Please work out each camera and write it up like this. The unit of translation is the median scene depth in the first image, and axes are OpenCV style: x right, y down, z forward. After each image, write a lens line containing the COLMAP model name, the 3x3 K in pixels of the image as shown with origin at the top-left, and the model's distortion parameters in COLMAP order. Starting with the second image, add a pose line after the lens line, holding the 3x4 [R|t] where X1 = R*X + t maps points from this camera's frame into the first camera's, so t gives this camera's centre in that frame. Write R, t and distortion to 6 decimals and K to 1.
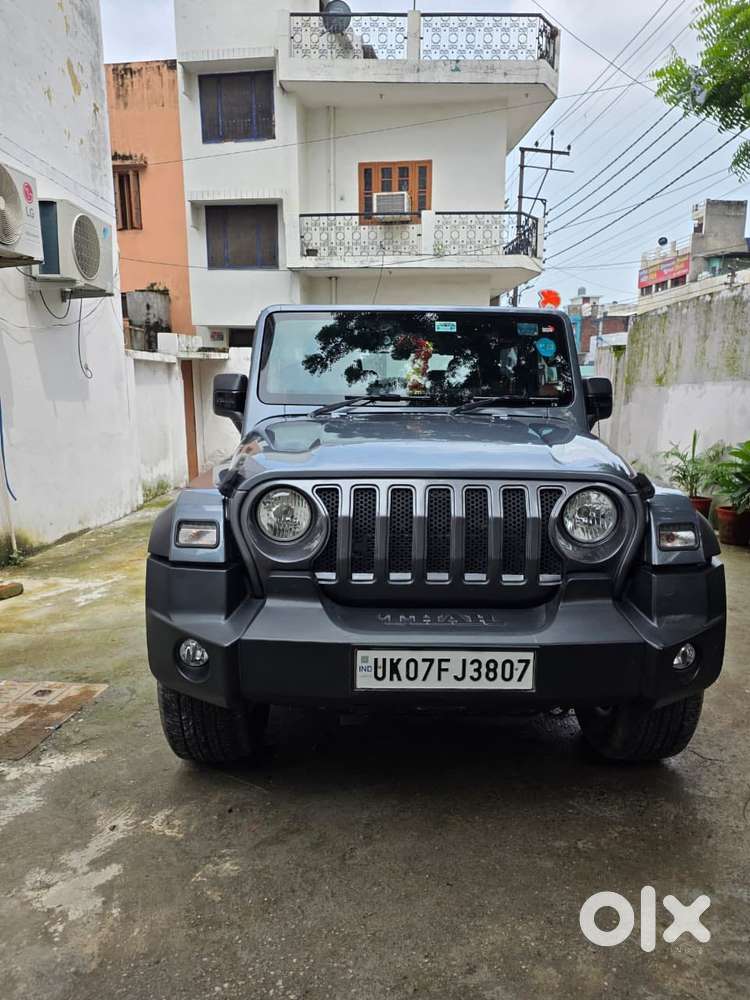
lens RADIAL K [[688.1, 0, 397.8], [0, 688.1, 502.9], [0, 0, 1]] dist [0.041355, -0.023527]
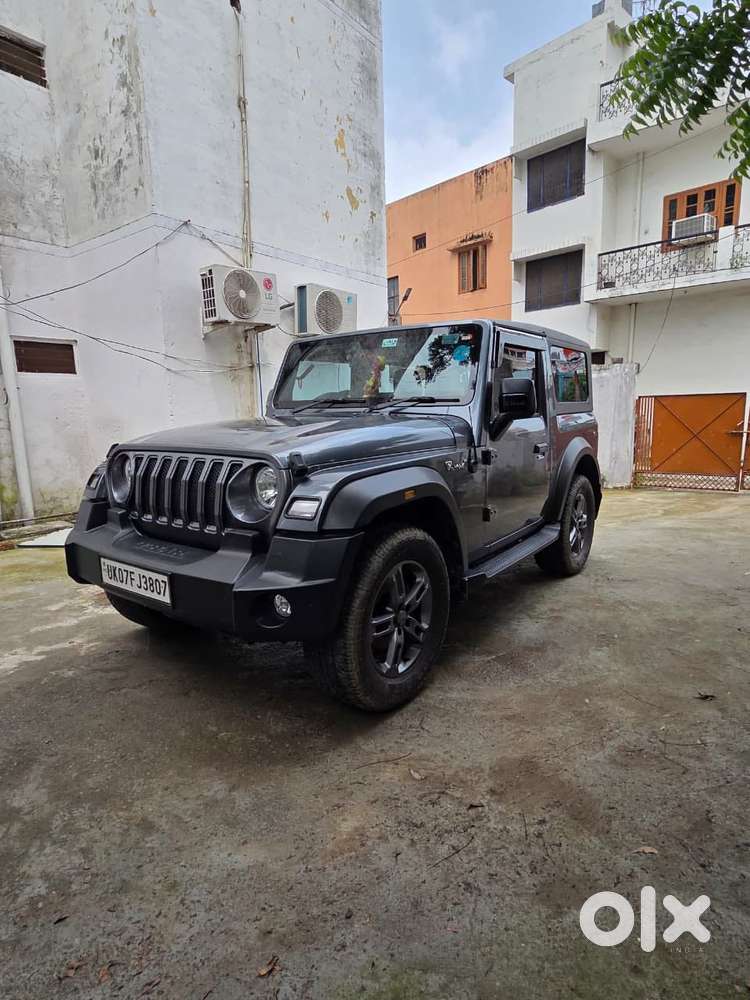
lens RADIAL K [[555.7, 0, 382.3], [0, 555.7, 504.2], [0, 0, 1]] dist [-0.000508, -0.002545]
pose [[0.795368, 0.080098, -0.600811, 0.972957], [-0.077538, 0.996532, 0.030207, 0.002858], [0.601147, 0.022560, 0.798820, 0.295178]]
